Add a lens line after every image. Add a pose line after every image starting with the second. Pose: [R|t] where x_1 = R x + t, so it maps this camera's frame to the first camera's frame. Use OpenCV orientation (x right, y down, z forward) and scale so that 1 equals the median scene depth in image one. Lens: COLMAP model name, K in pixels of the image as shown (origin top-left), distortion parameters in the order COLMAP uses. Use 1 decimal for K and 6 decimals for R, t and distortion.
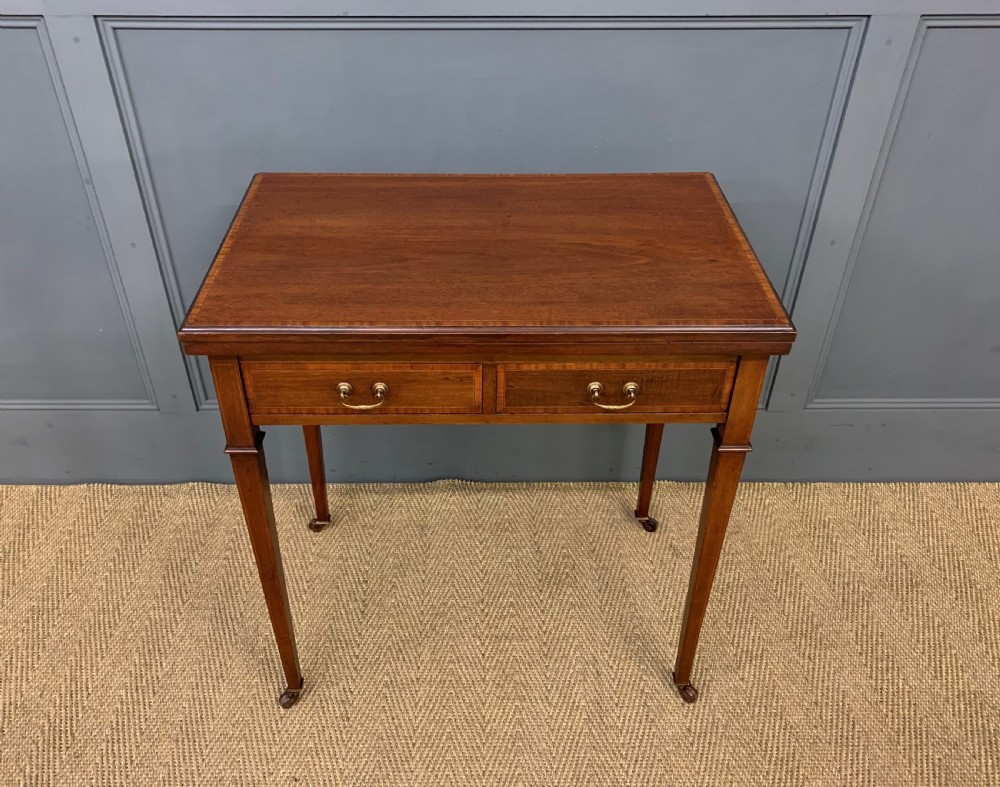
lens RADIAL K [[869.3, 0, 482.1], [0, 869.3, 390.3], [0, 0, 1]] dist [-0.004353, 0.017232]
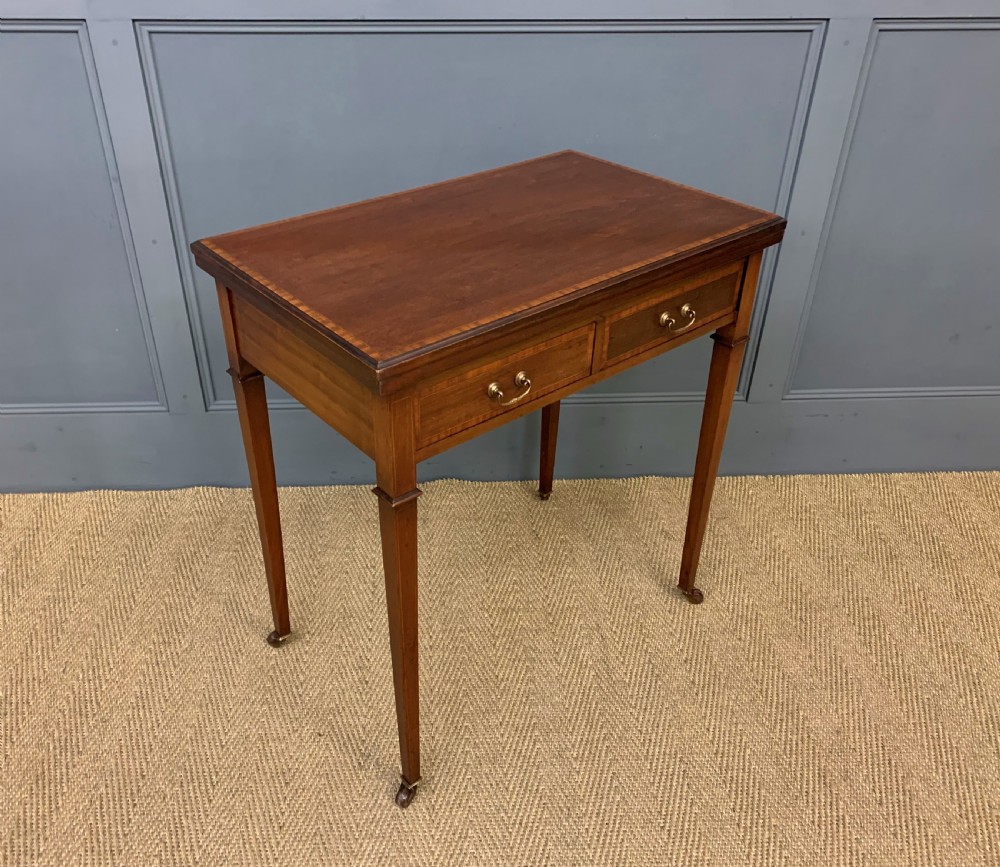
lens RADIAL K [[888.7, 0, 466.0], [0, 888.7, 424.7], [0, 0, 1]] dist [0.005550, -0.000927]
pose [[0.999138, -0.018312, 0.037262, -0.068281], [0.021122, 0.996848, -0.076477, 0.152857], [-0.035744, 0.077198, 0.996375, -0.082733]]
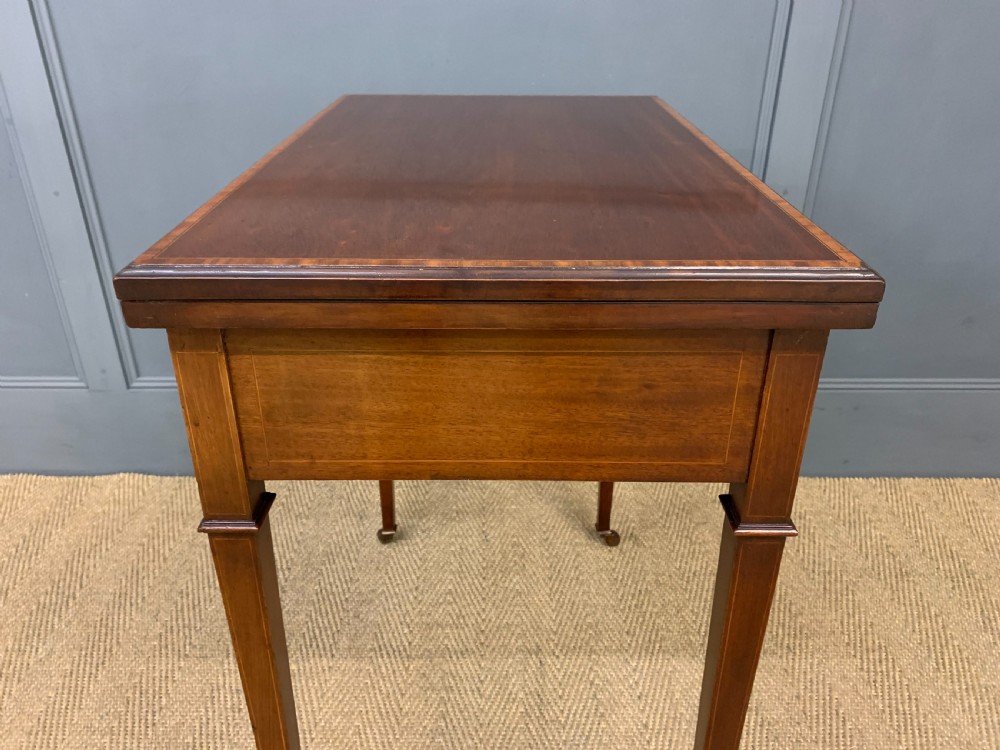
lens RADIAL K [[770.8, 0, 495.8], [0, 770.8, 376.8], [0, 0, 1]] dist [-0.003951, 0.008888]
pose [[0.999950, 0.003211, -0.009431, 0.097702], [-0.004792, 0.984969, -0.172667, 0.184597], [0.008735, 0.172704, 0.984935, 0.209613]]
